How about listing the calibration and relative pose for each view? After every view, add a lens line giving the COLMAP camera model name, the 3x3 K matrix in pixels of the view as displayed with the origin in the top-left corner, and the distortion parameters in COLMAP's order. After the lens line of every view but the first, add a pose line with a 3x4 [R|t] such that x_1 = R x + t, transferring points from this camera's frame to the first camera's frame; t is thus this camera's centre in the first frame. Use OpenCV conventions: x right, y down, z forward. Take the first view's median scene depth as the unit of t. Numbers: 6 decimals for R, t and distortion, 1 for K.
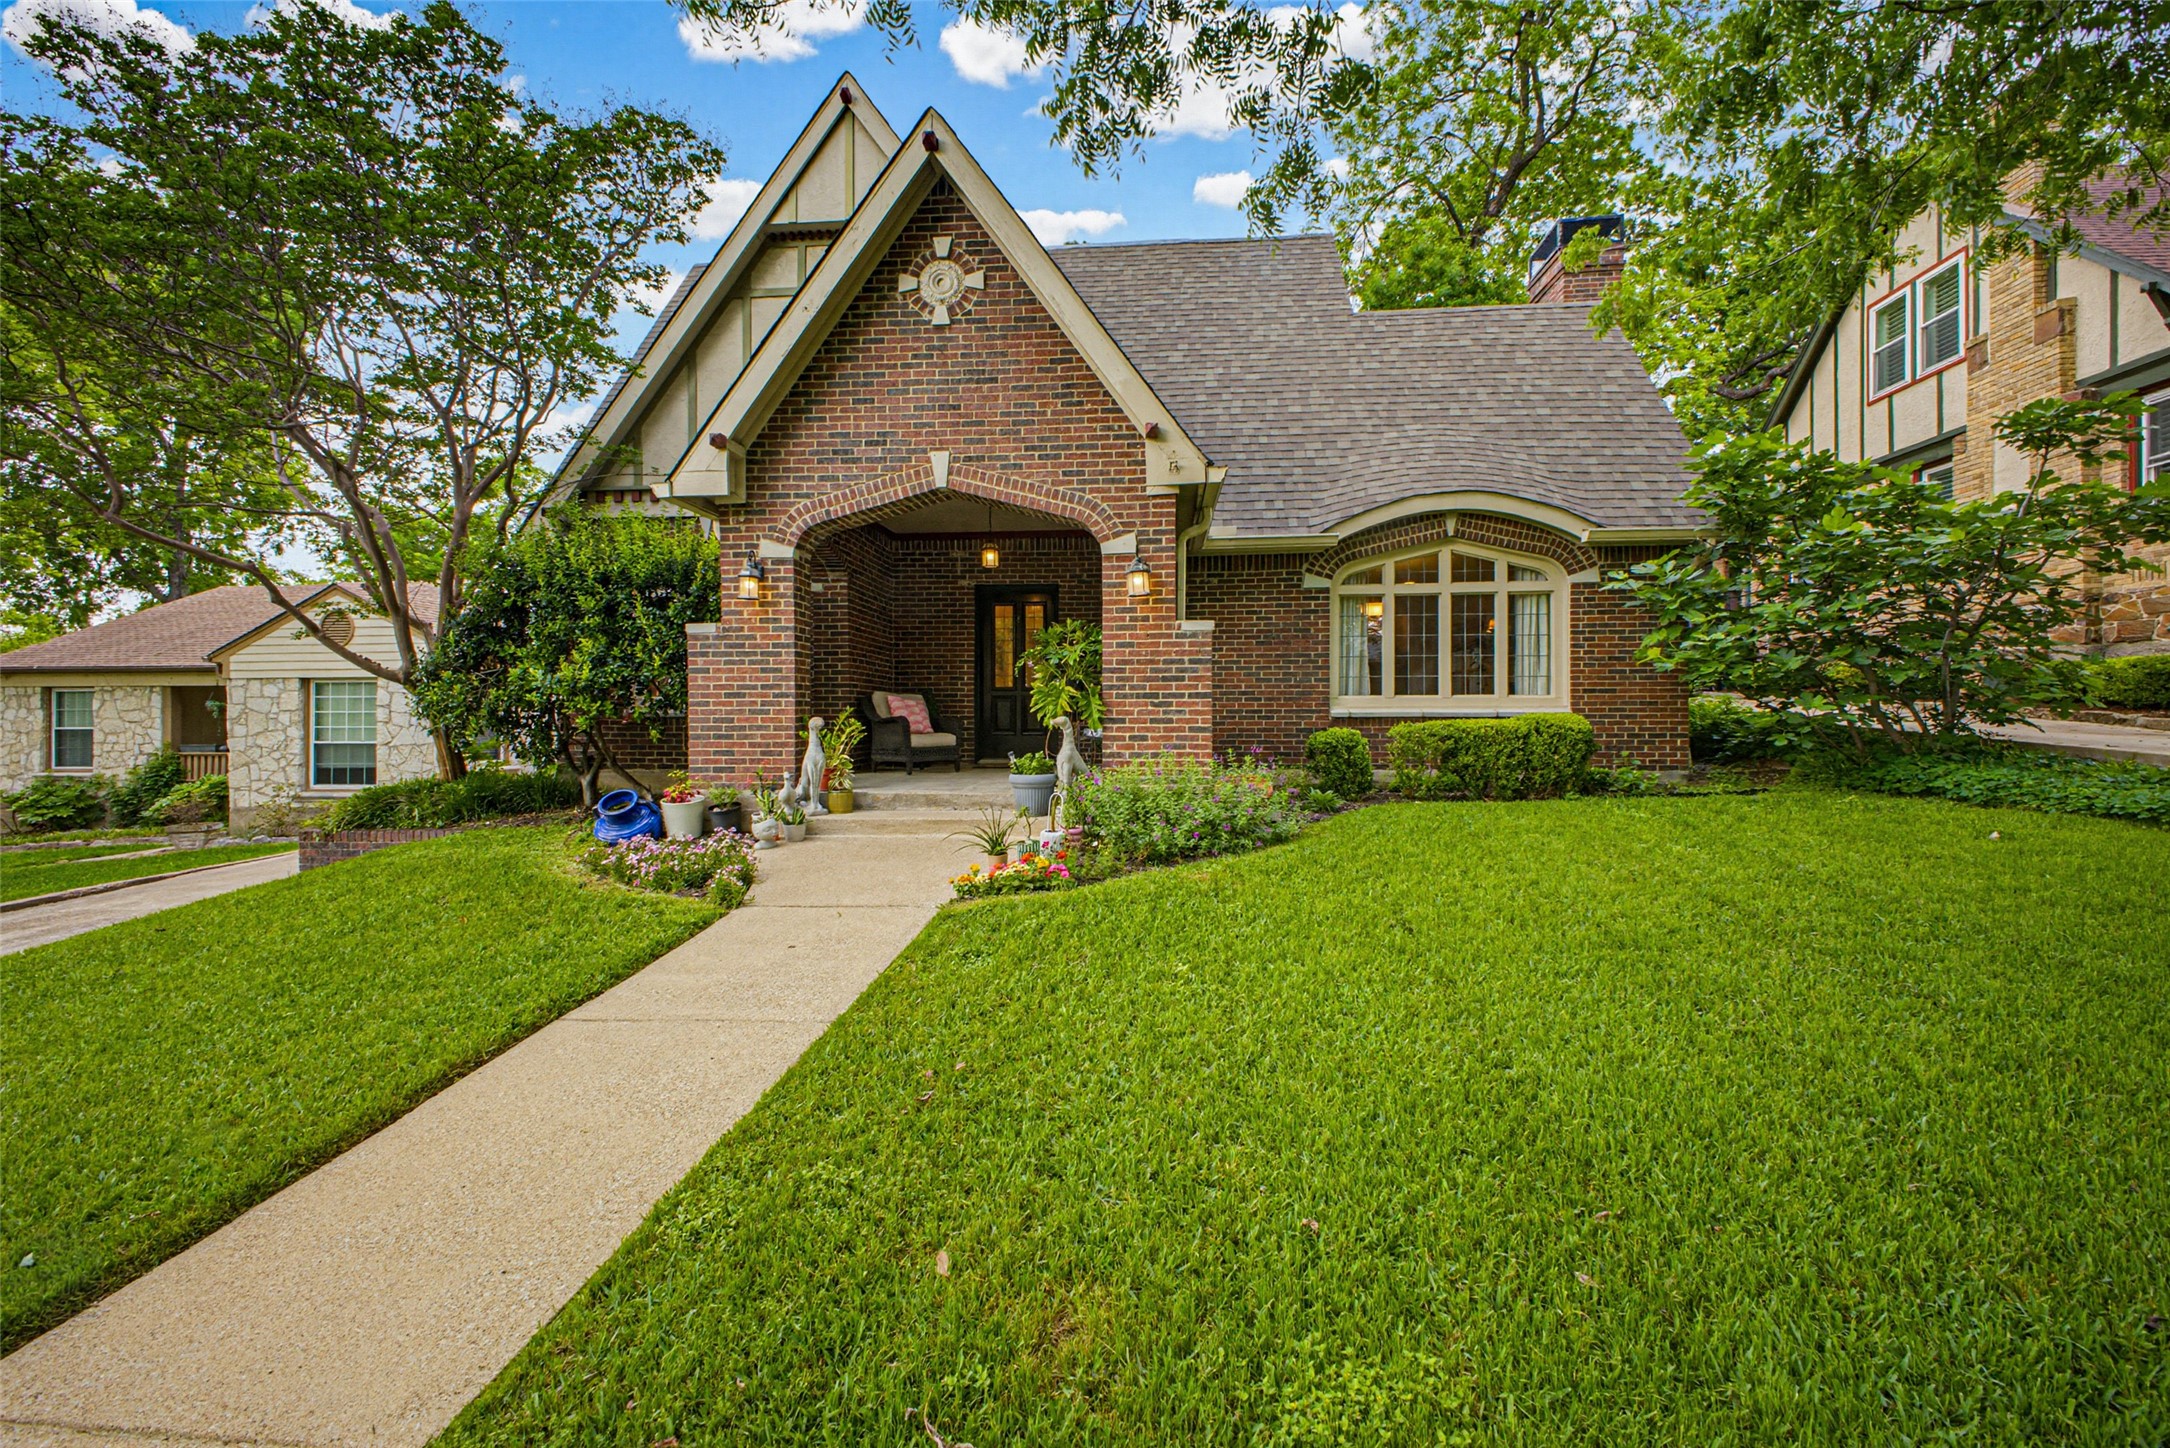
lens RADIAL K [[844.0, 0, 1092.0], [0, 844.0, 707.6], [0, 0, 1]] dist [0.002069, -0.000027]
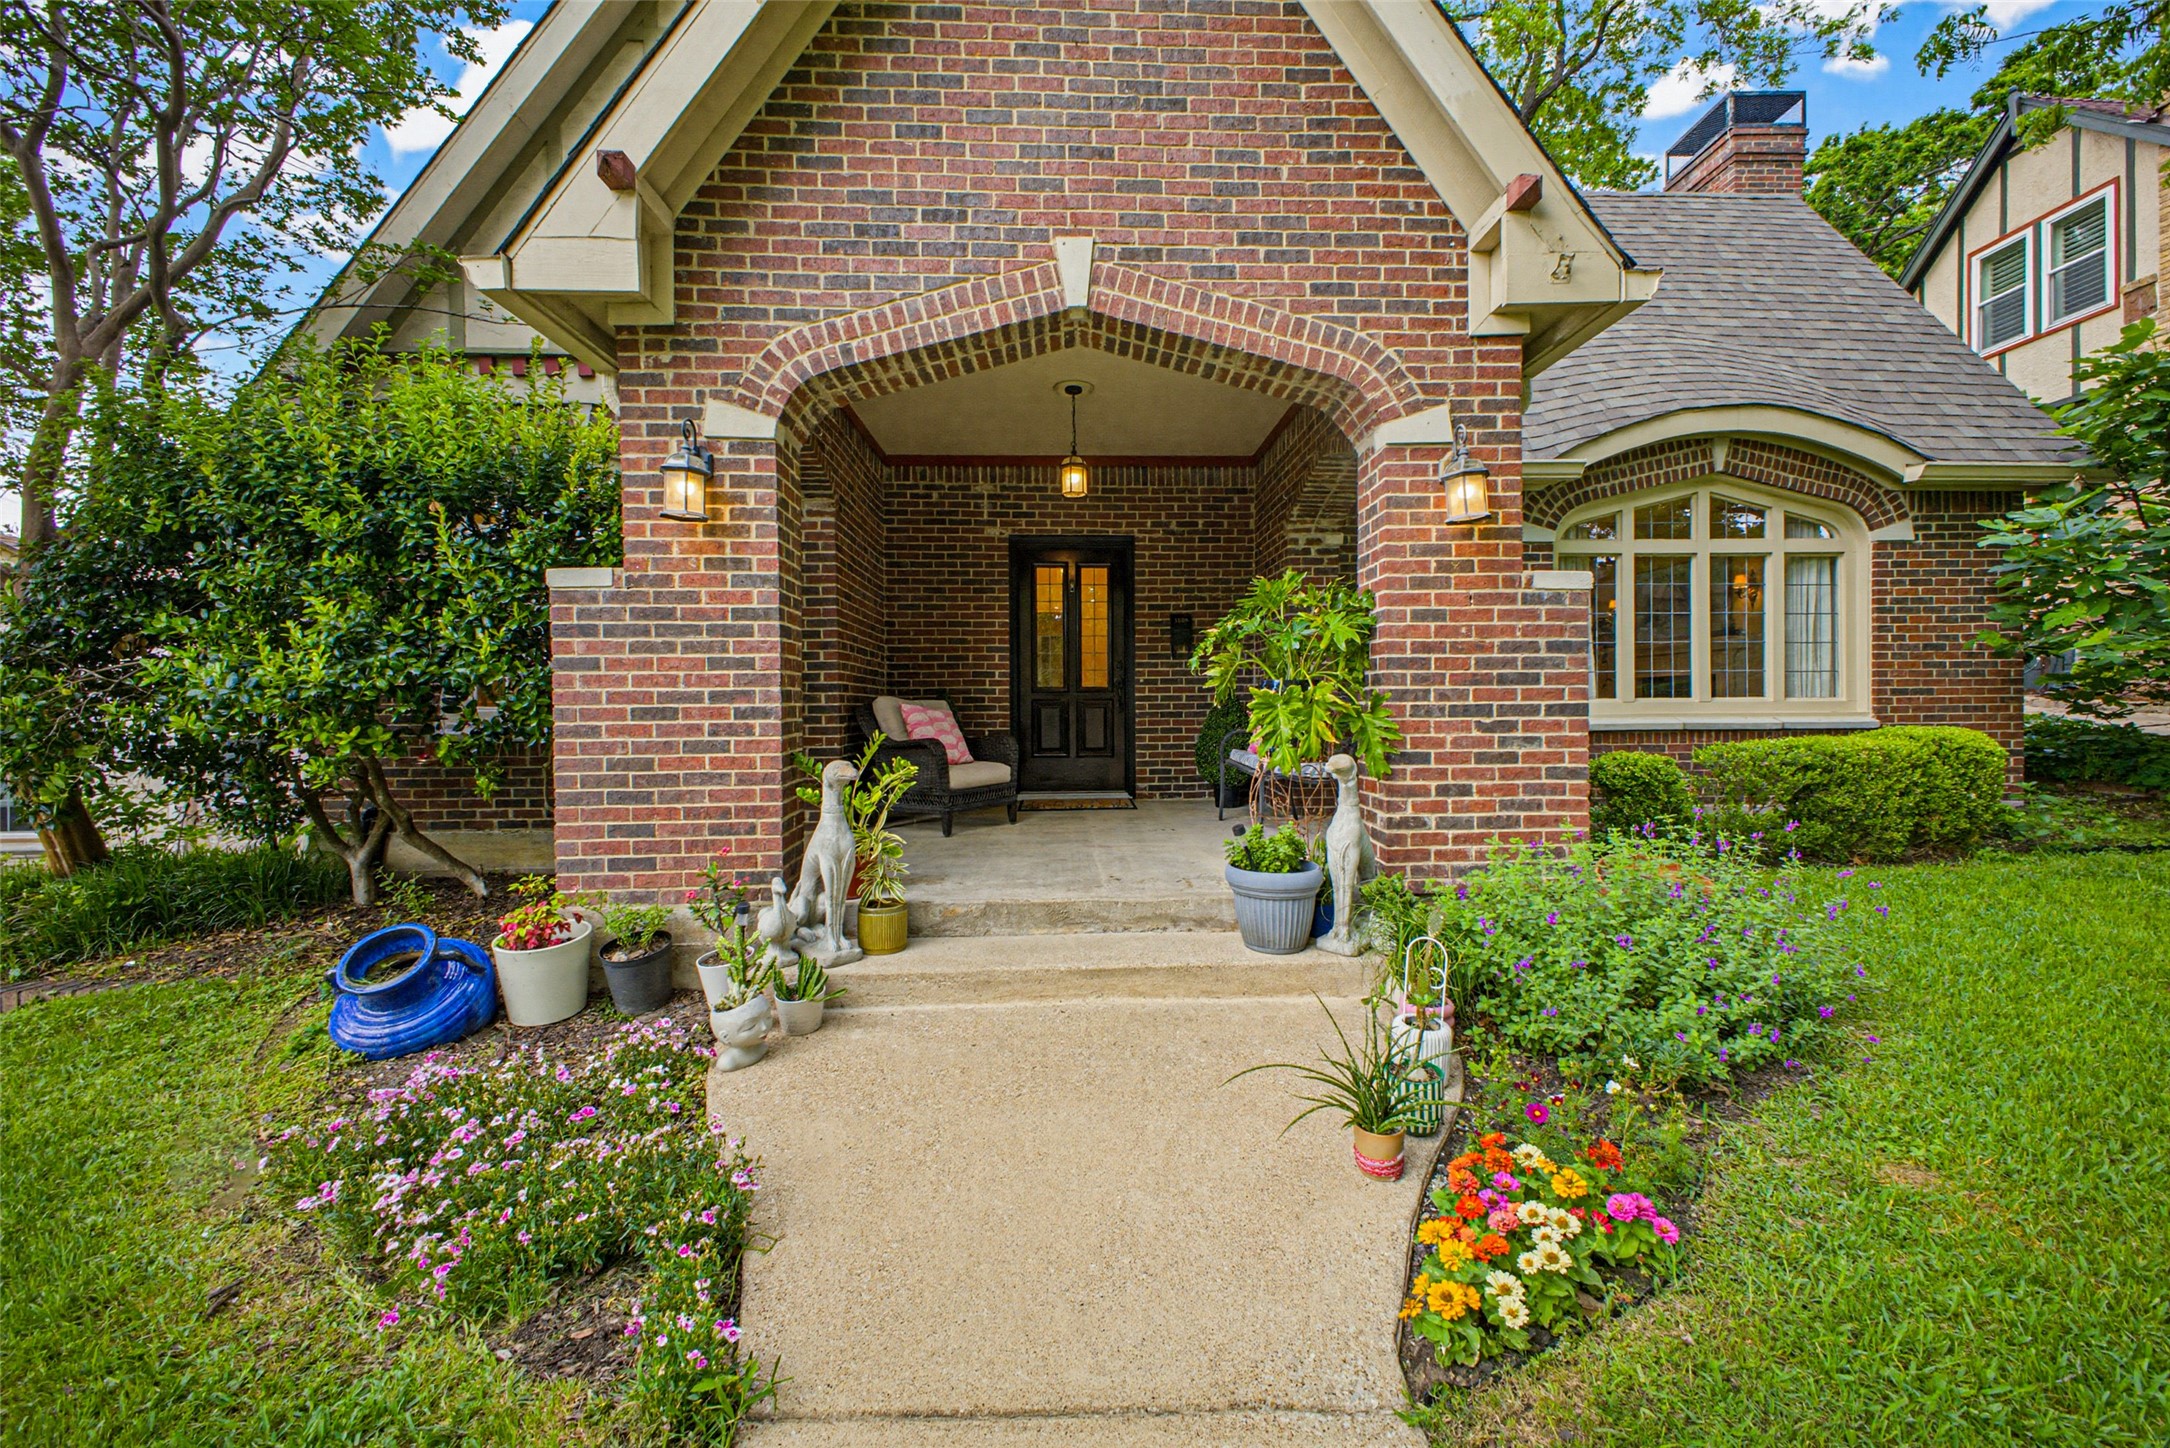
lens RADIAL K [[873.3, 0, 1115.8], [0, 873.3, 706.8], [0, 0, 1]] dist [0.003222, 0.000010]
pose [[0.992096, -0.006568, 0.125311, -0.219200], [0.005874, 0.999965, 0.005911, -0.020221], [-0.125346, -0.005128, 0.992100, 0.458442]]
